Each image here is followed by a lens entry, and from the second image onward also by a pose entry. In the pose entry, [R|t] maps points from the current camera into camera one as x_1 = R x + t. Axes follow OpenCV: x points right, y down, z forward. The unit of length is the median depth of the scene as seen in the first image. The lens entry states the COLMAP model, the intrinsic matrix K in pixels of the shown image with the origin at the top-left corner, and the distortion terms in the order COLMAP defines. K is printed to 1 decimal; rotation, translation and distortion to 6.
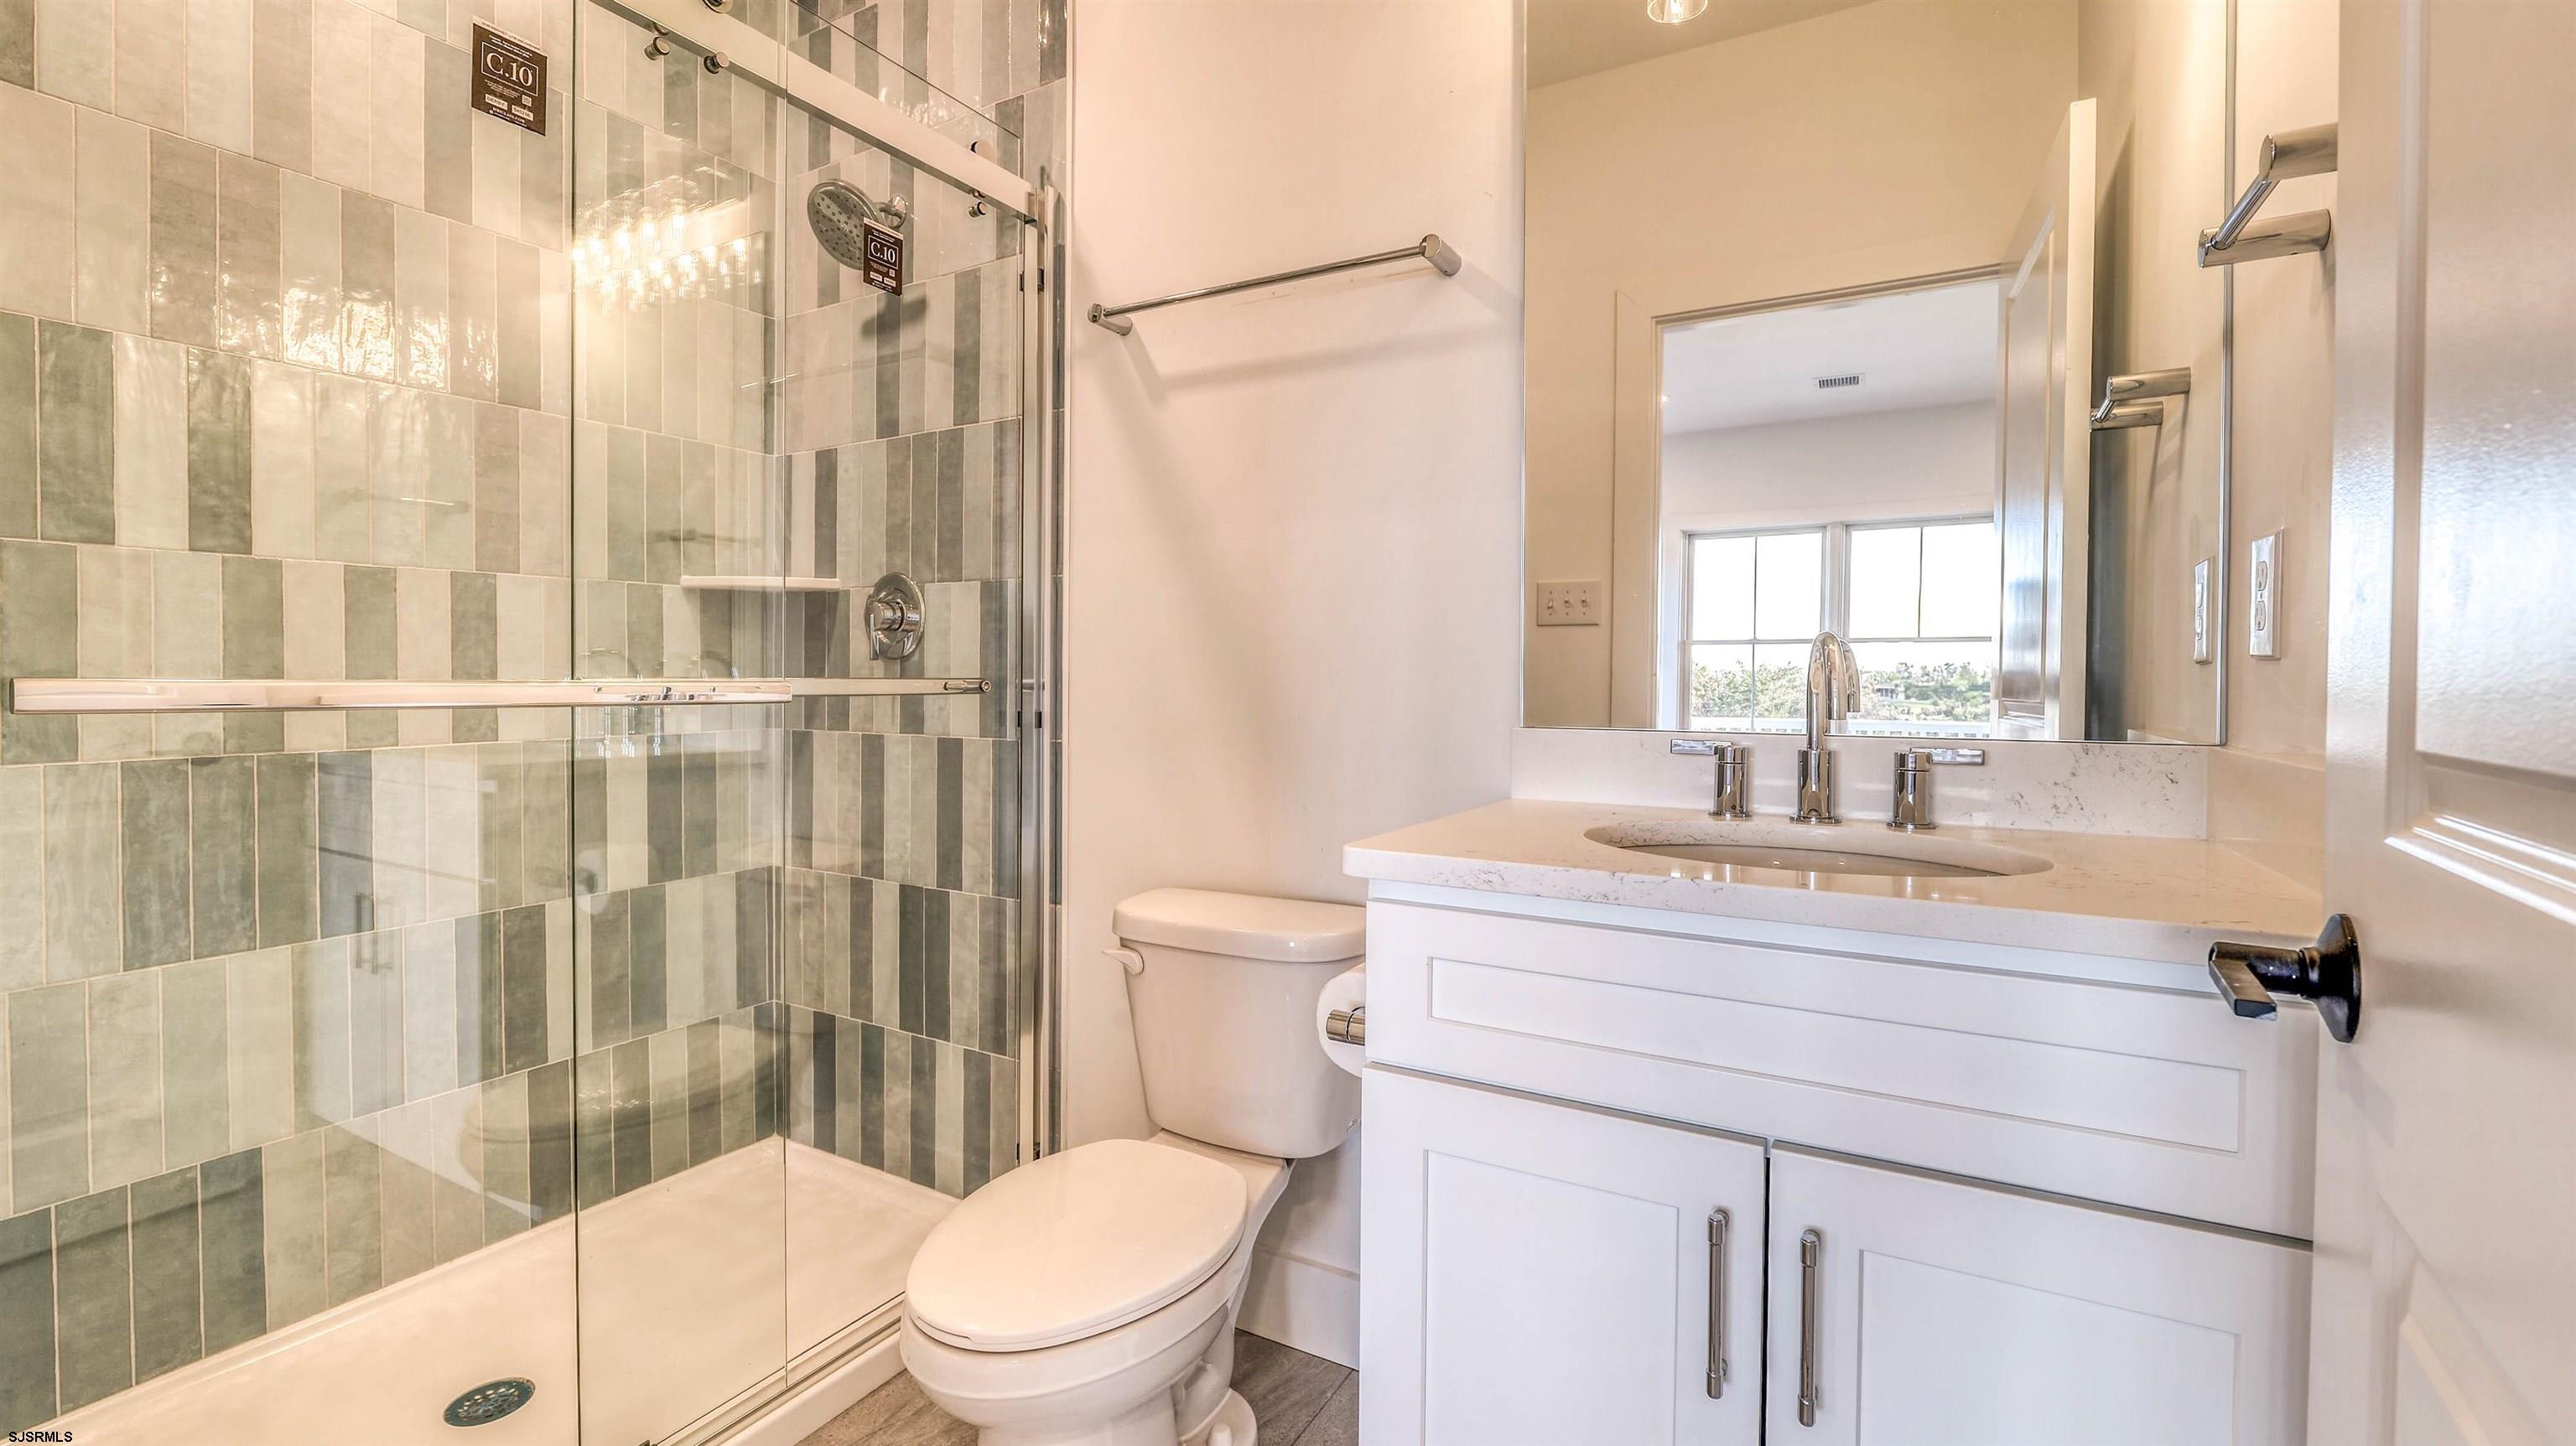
lens RADIAL K [[1040.2, 0, 1293.9], [0, 1040.2, 717.0], [0, 0, 1]] dist [-0.002192, 0.000089]
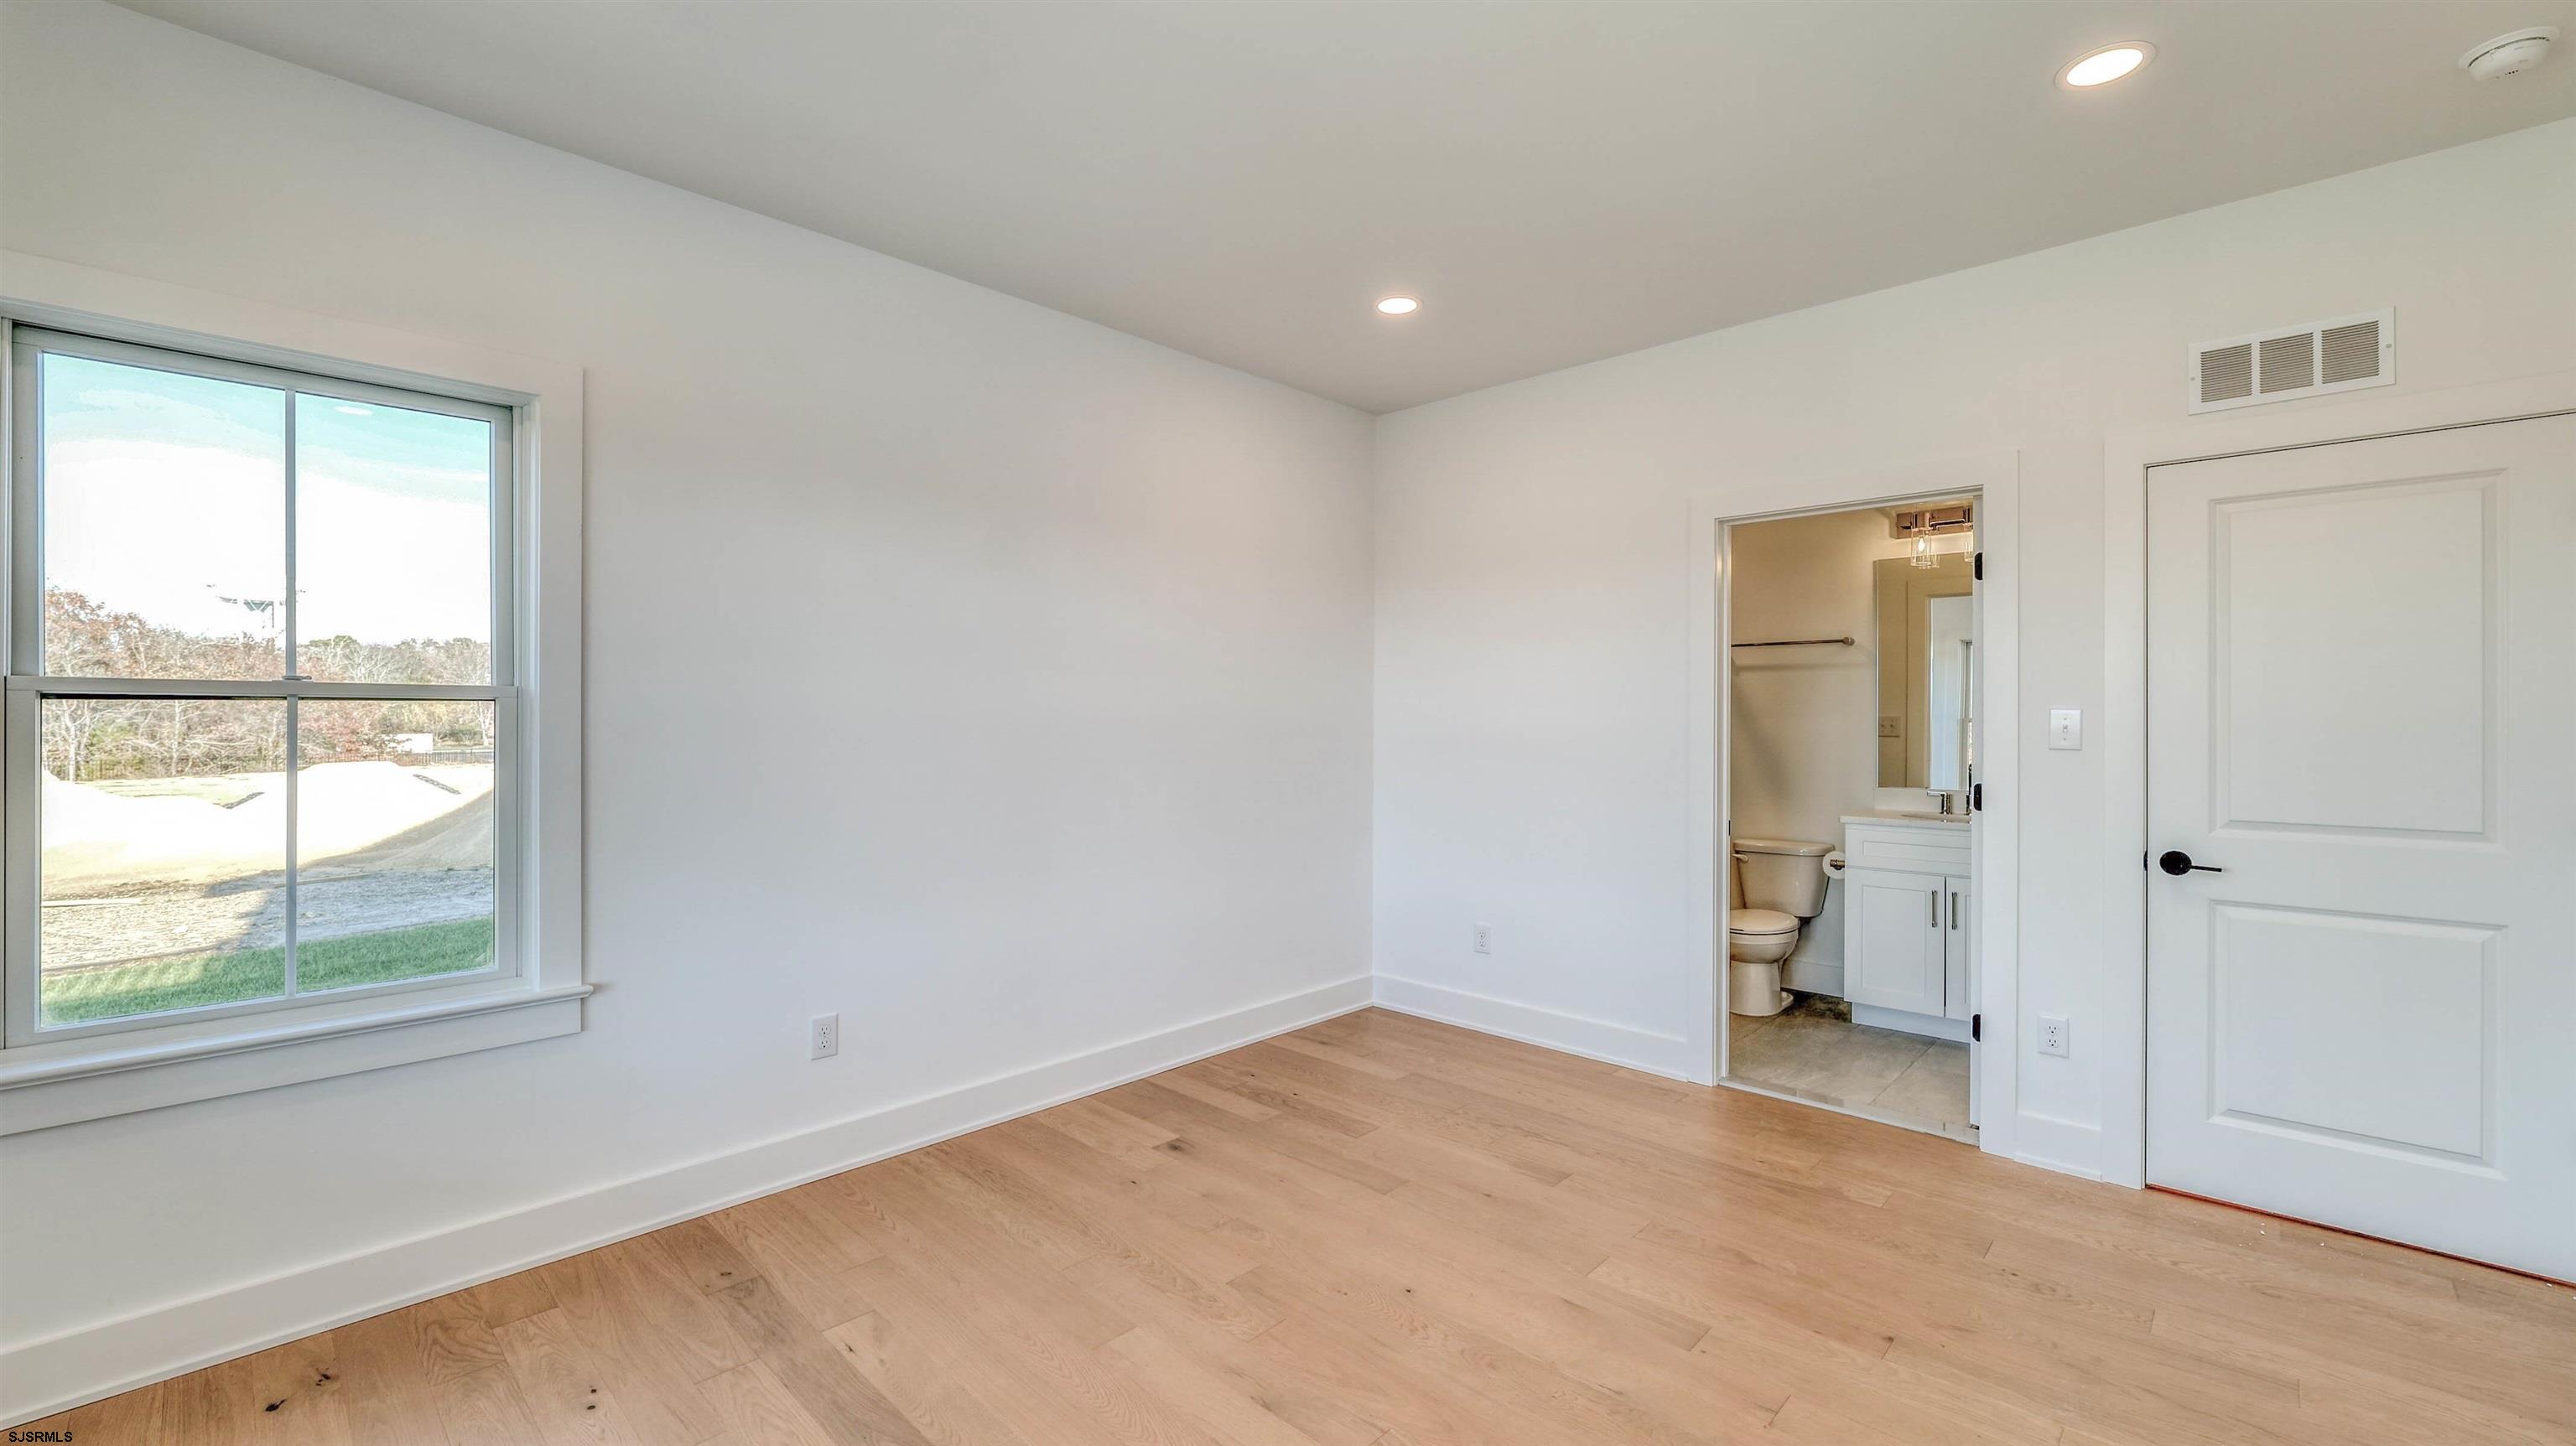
lens RADIAL K [[1040.2, 0, 1284.0], [0, 1040.2, 707.8], [0, 0, 1]] dist [-0.002192, 0.000089]
pose [[0.972003, -0.001938, -0.234962, -0.944209], [-0.004763, 0.999598, -0.027945, -0.155409], [0.234922, 0.028282, 0.971603, -2.994677]]
